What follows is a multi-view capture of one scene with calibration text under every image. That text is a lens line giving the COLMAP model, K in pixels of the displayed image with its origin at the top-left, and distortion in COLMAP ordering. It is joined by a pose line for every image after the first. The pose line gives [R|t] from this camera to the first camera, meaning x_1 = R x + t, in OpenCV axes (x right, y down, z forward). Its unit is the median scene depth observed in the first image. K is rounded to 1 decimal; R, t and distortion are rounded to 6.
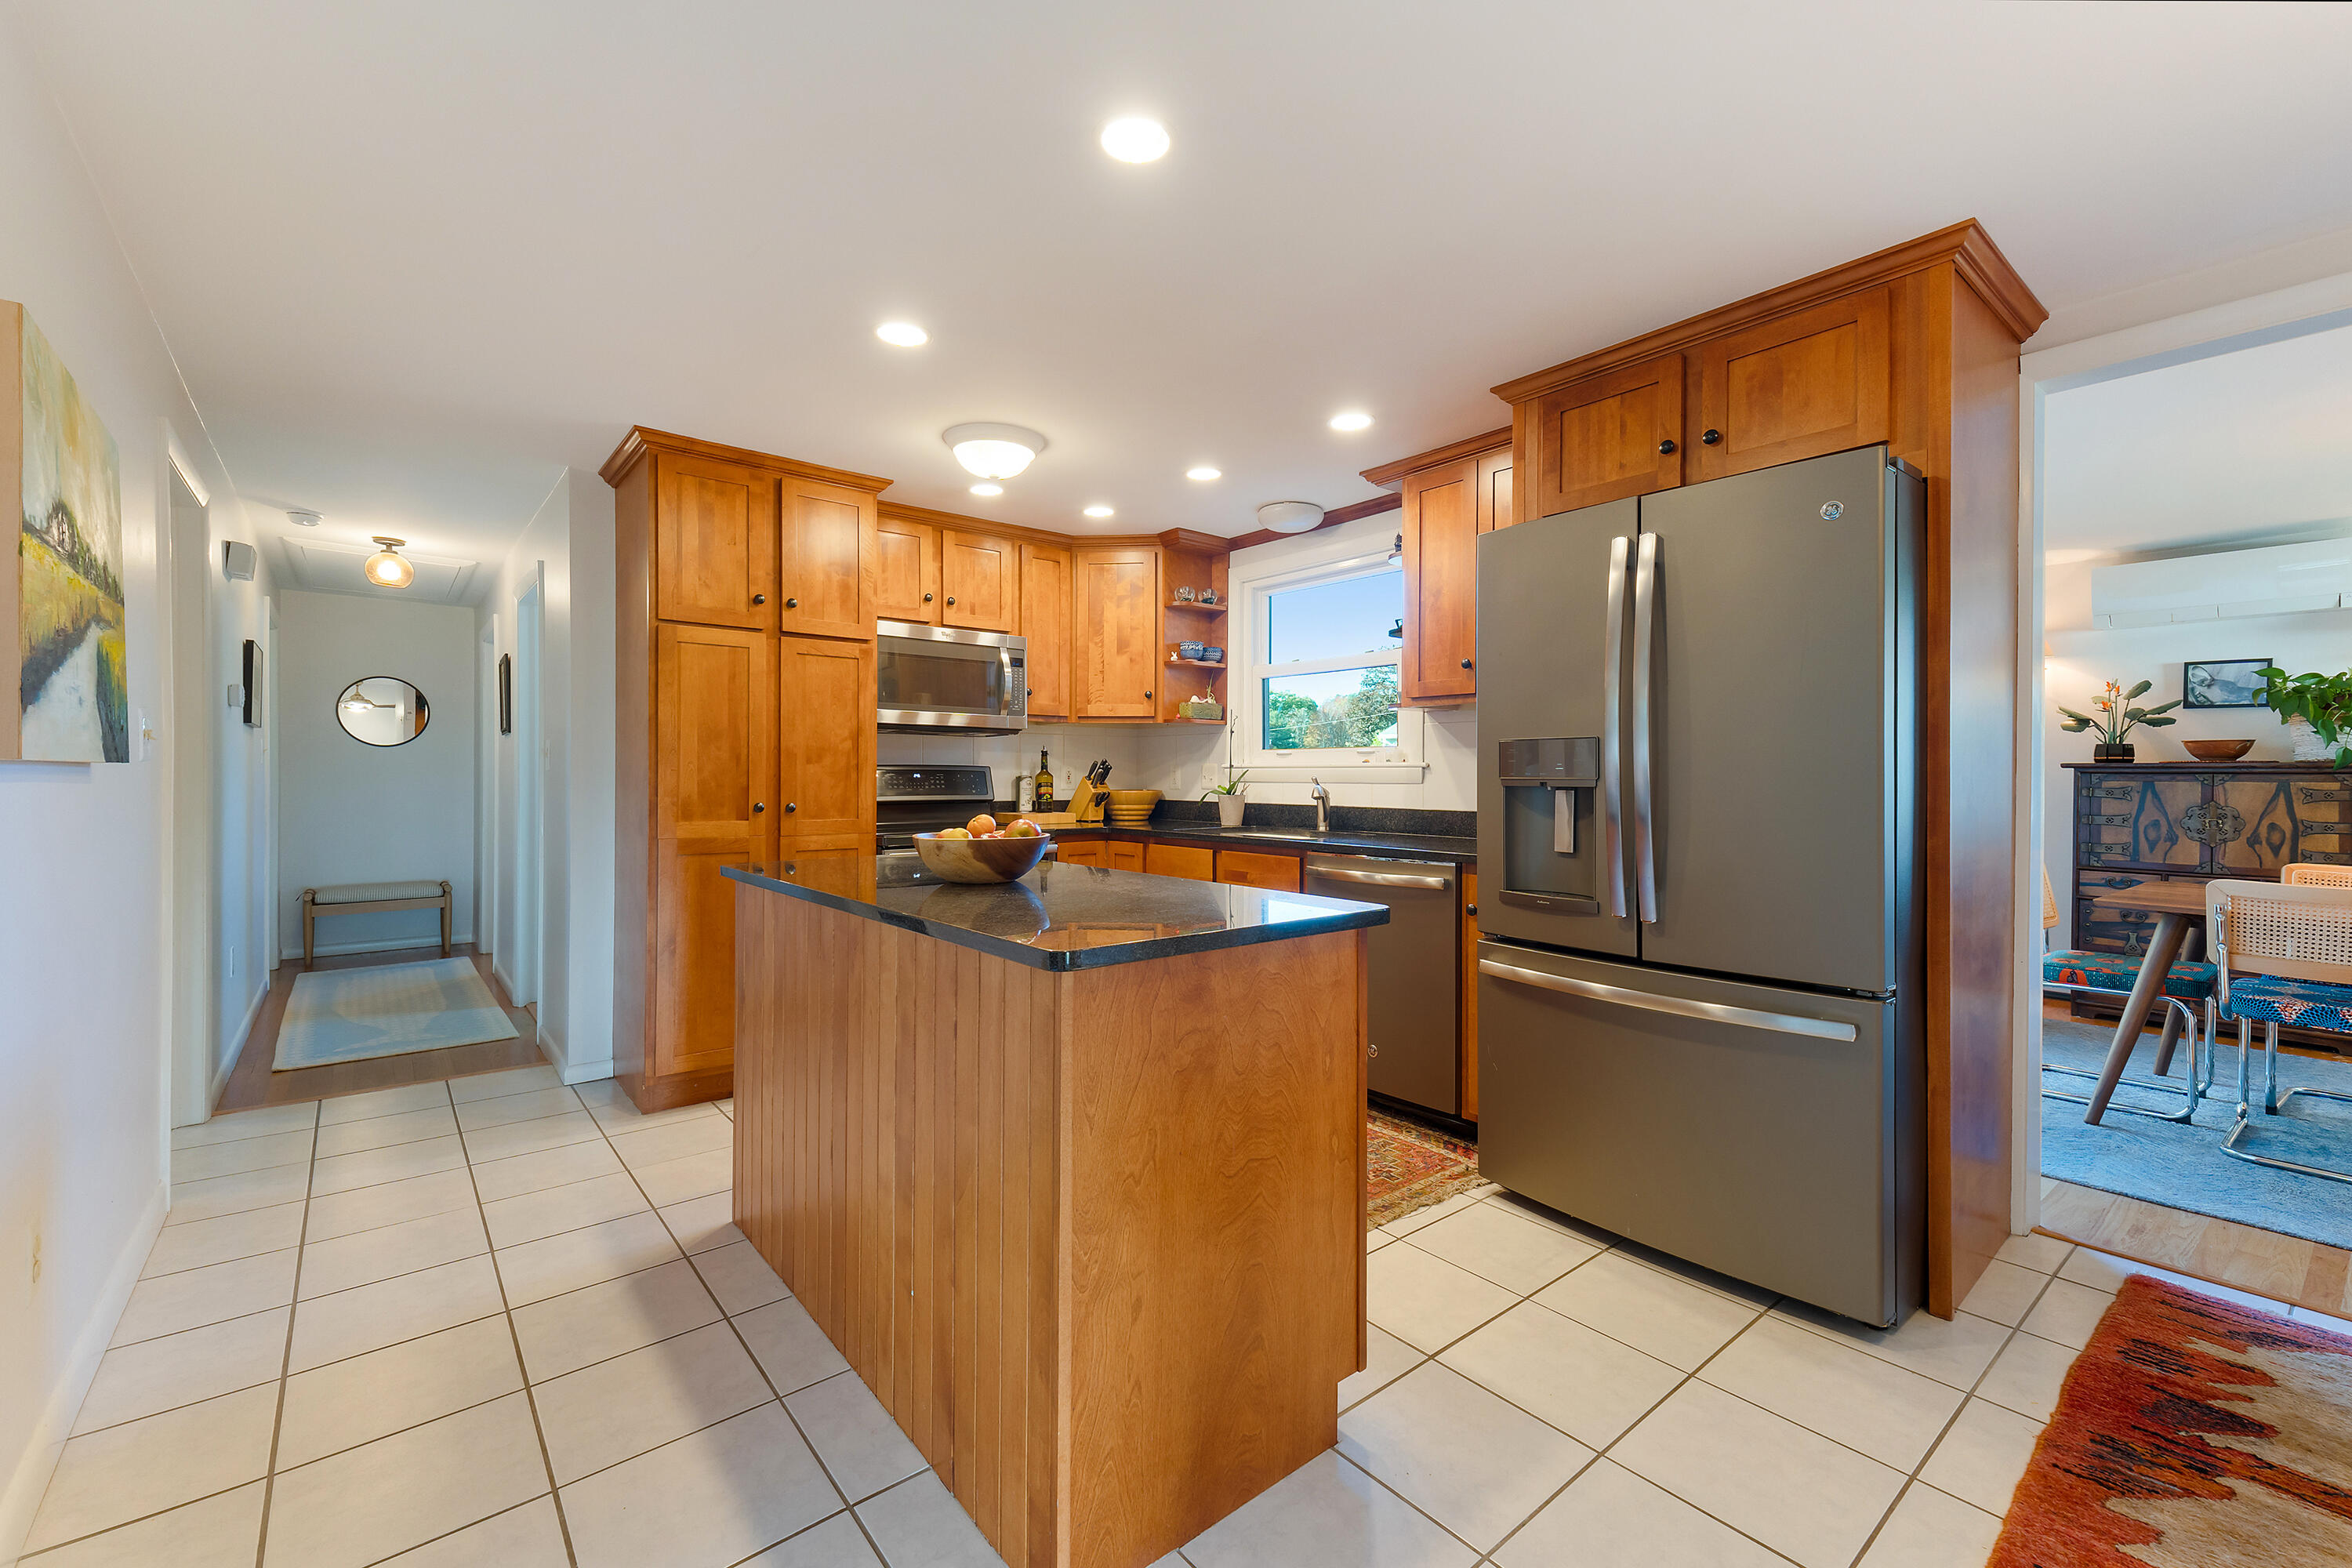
lens RADIAL K [[959.4, 0, 1176.8], [0, 959.4, 804.5], [0, 0, 1]] dist [0.017114, -0.002810]
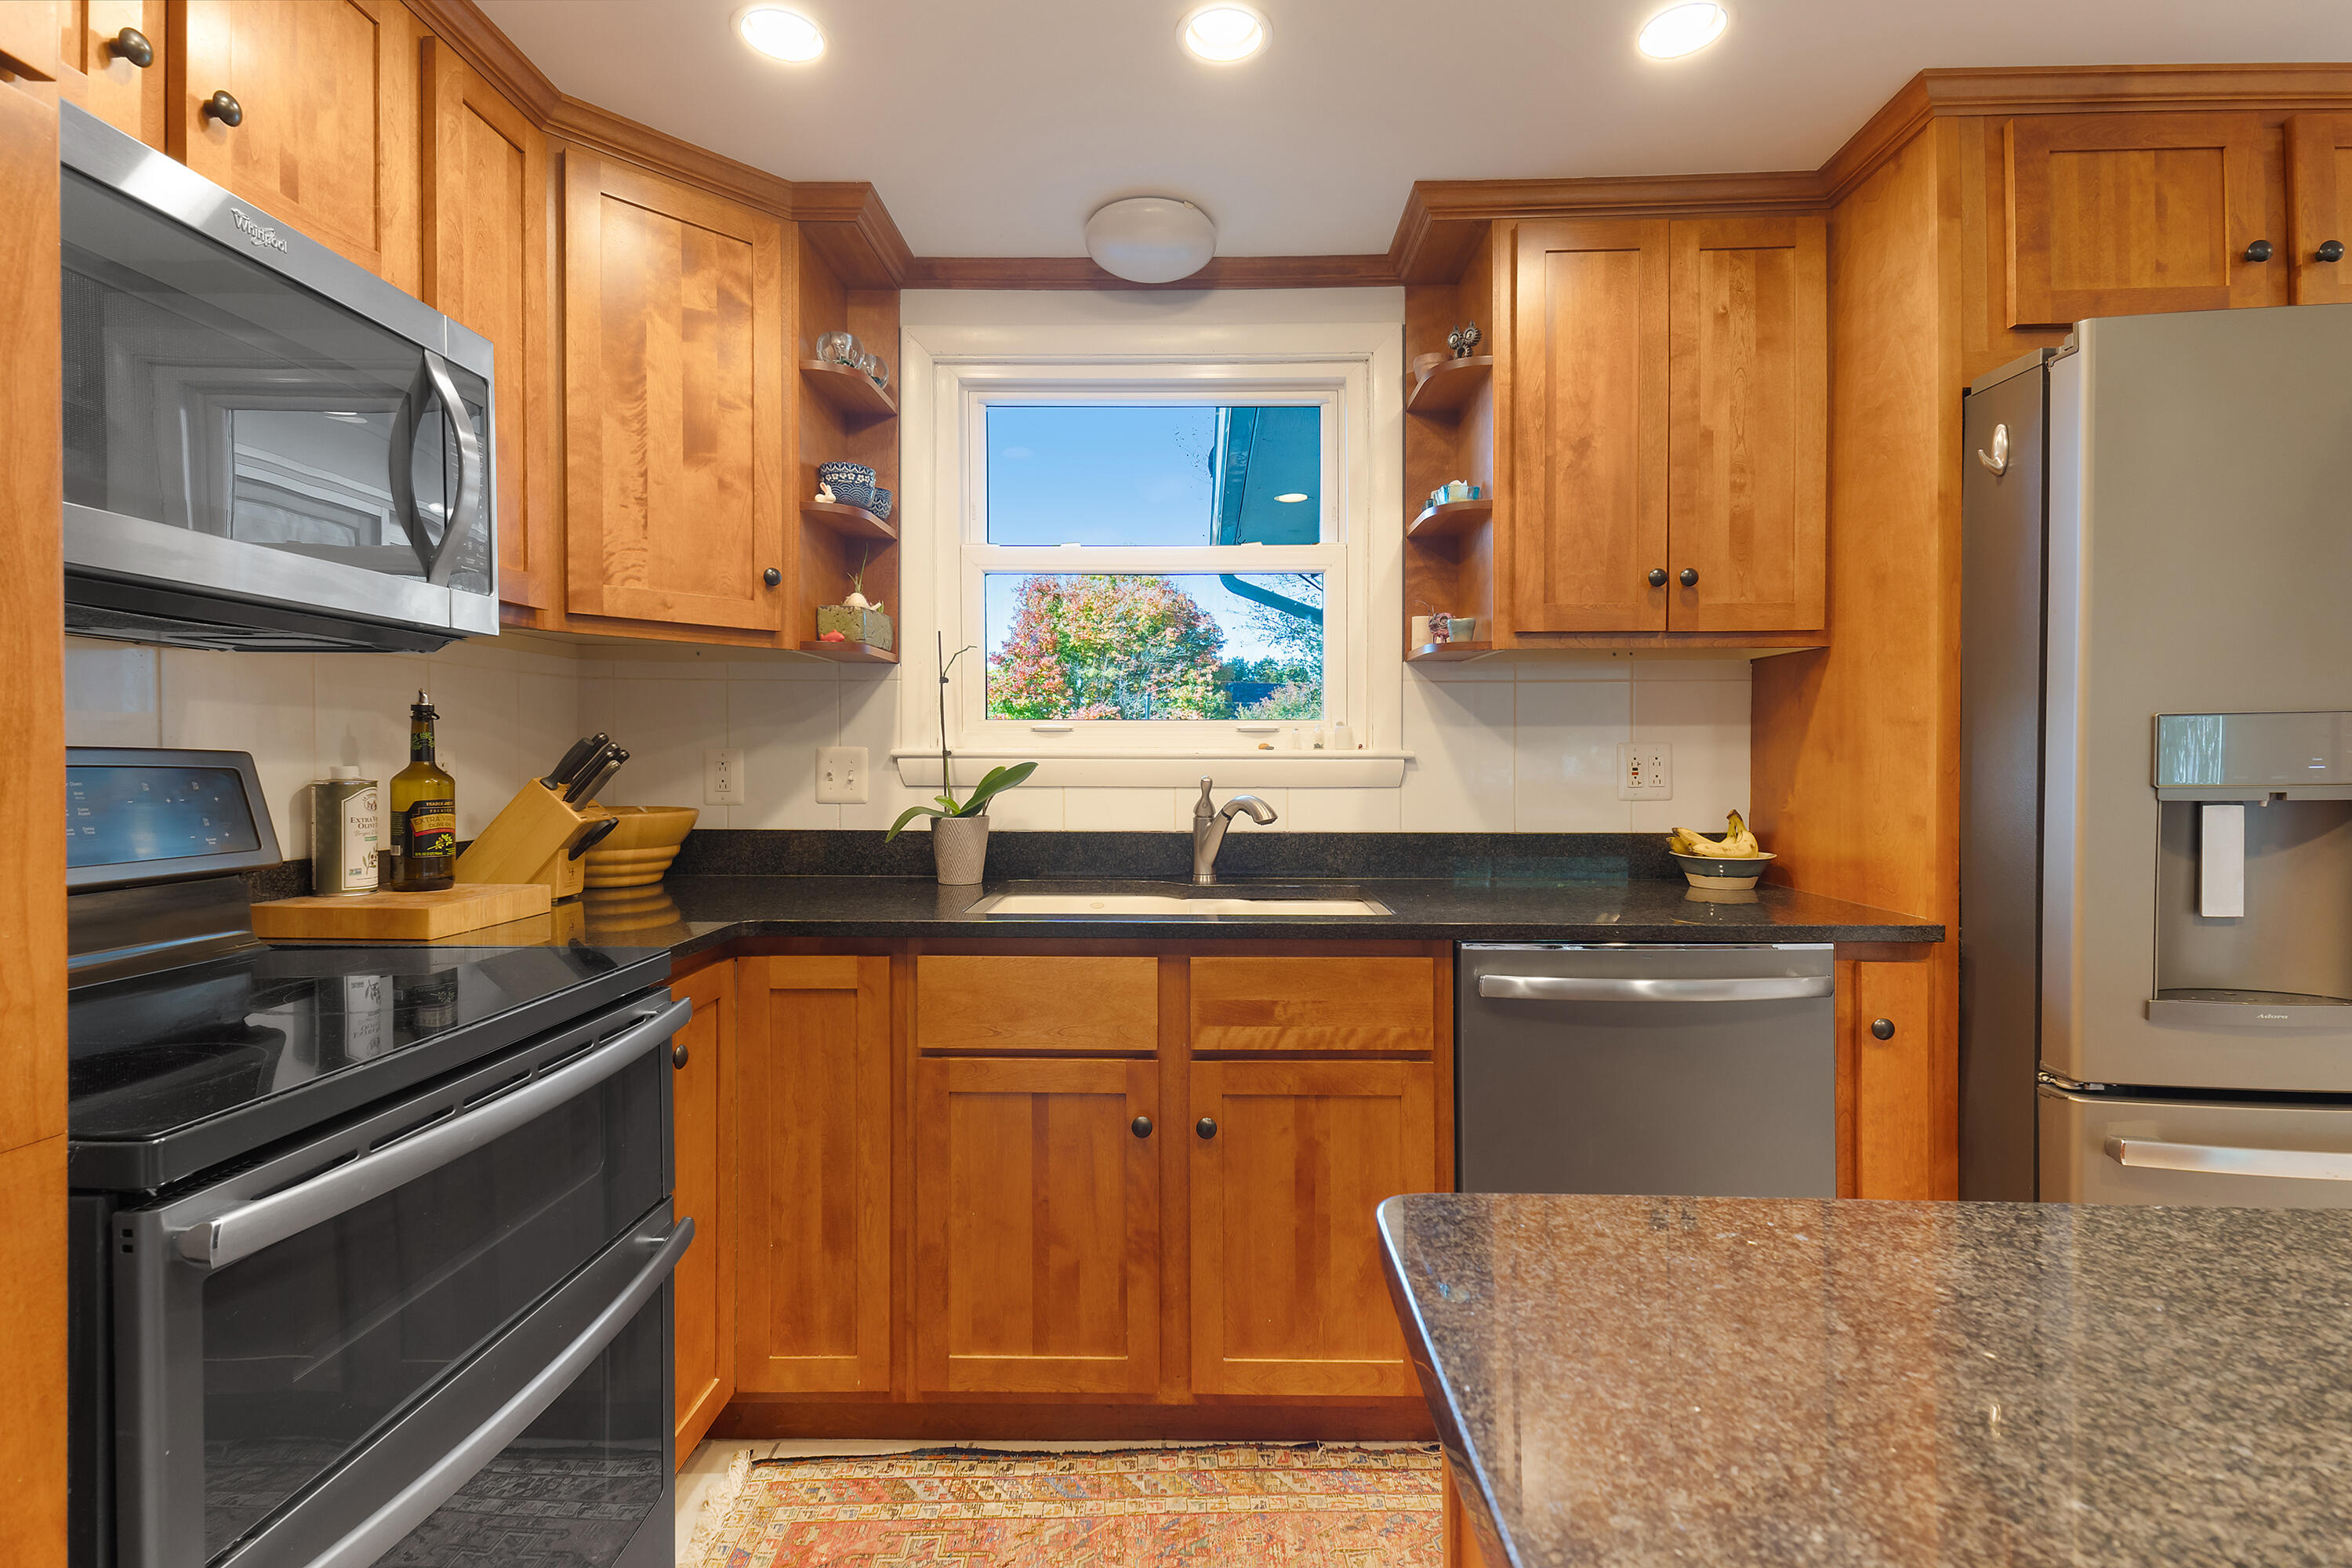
lens RADIAL K [[1074.4, 0, 1173.9], [0, 1074.4, 760.4], [0, 0, 1]] dist [0.020192, -0.000774]
pose [[0.657611, -0.006908, 0.753326, -0.278774], [0.023649, 0.999654, -0.011477, -0.029127], [-0.752987, 0.025363, 0.657547, 0.611685]]
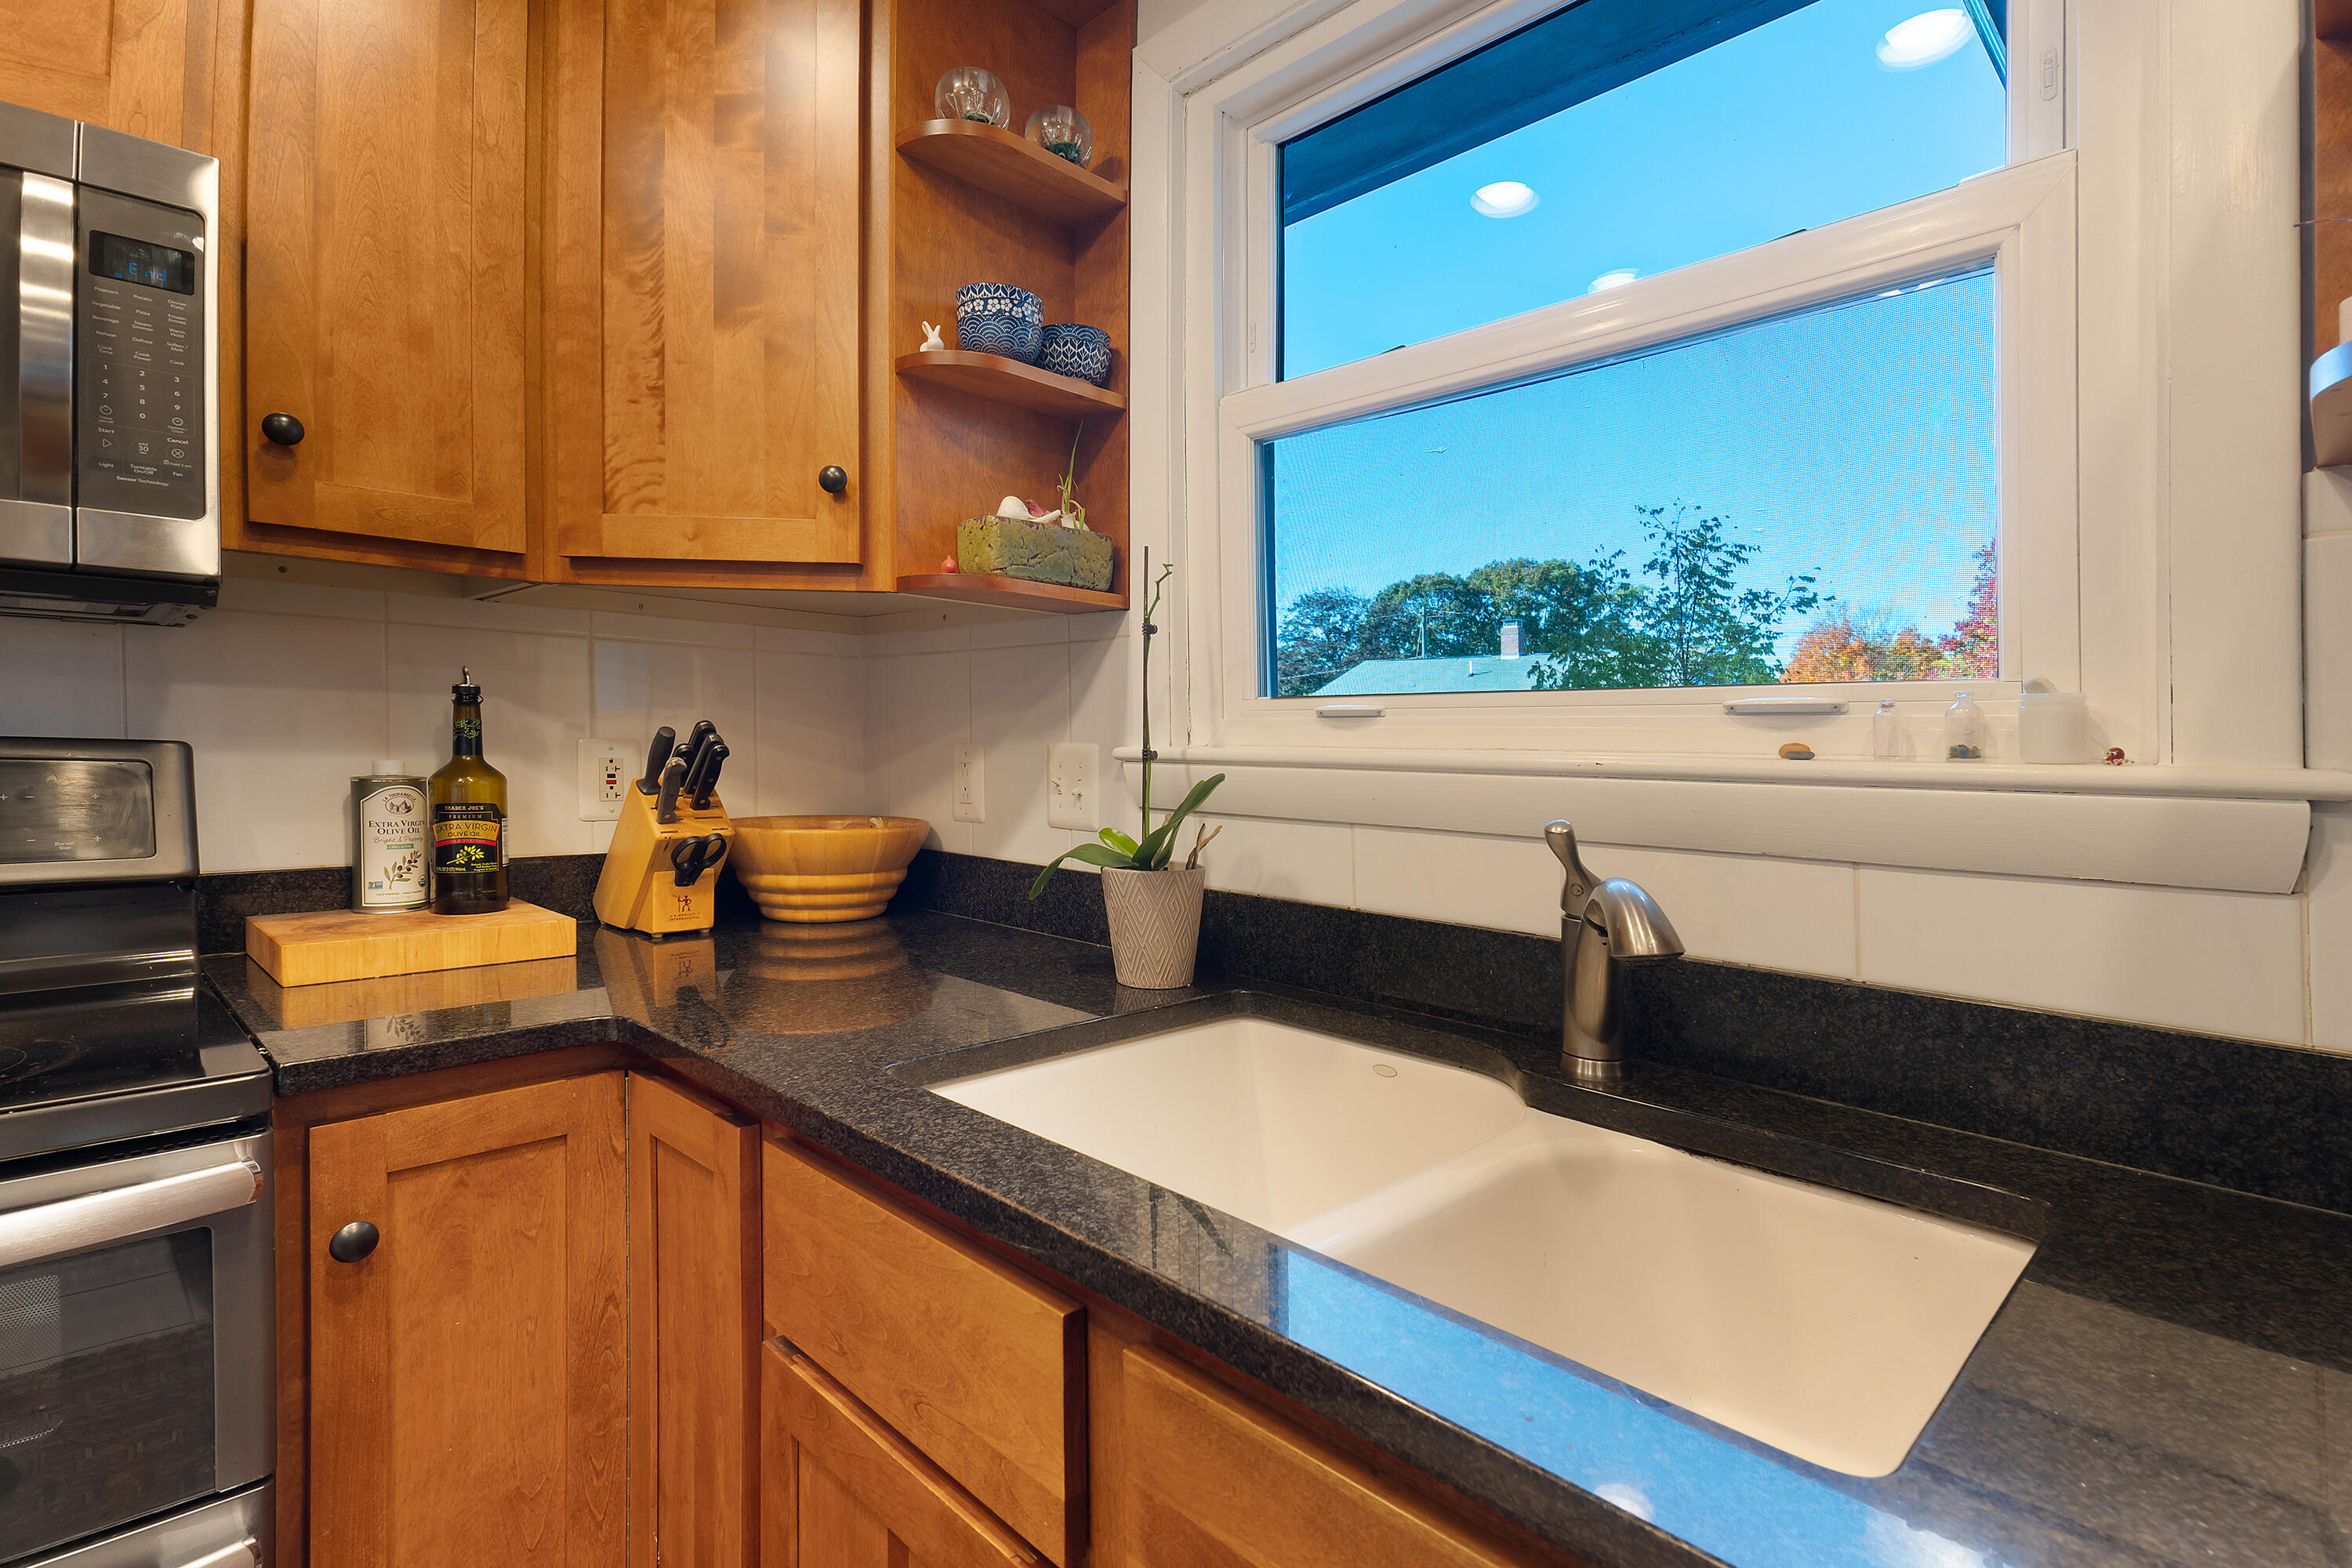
lens RADIAL K [[1122.2, 0, 1193.0], [0, 1122.2, 786.6], [0, 0, 1]] dist [0.026441, 0.001005]
pose [[0.994581, 0.007369, 0.103706, 0.040072], [-0.008294, 0.999930, 0.008495, -0.035414], [-0.103636, -0.009309, 0.994572, 0.723682]]
